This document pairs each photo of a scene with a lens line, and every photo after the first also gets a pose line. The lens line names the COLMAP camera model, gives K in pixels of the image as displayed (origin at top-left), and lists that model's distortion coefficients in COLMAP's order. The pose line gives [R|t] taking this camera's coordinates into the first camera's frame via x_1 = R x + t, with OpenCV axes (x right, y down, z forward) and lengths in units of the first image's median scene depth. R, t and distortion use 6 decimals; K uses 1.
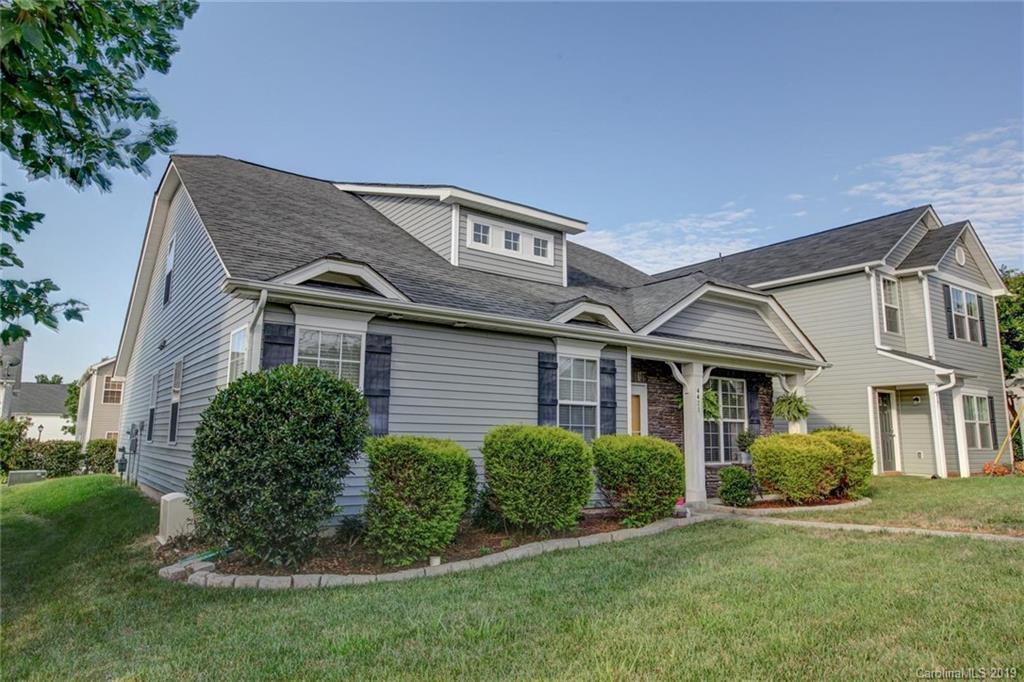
lens RADIAL K [[628.7, 0, 512.0], [0, 628.7, 341.0], [0, 0, 1]] dist [-0.007766, 0.016644]
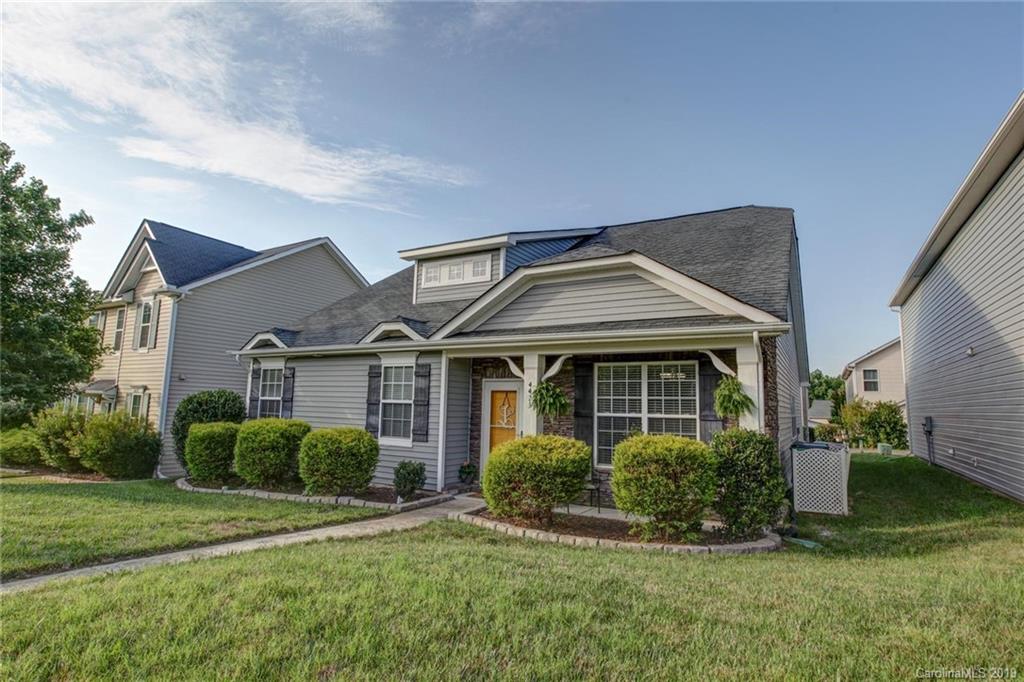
lens RADIAL K [[528.1, 0, 512.0], [0, 528.1, 341.0], [0, 0, 1]] dist [-0.046193, 0.000009]
pose [[0.428711, -0.117039, -0.895828, 1.136259], [0.115997, 0.990497, -0.073896, 0.080195], [0.895964, -0.072233, 0.438213, 0.730710]]
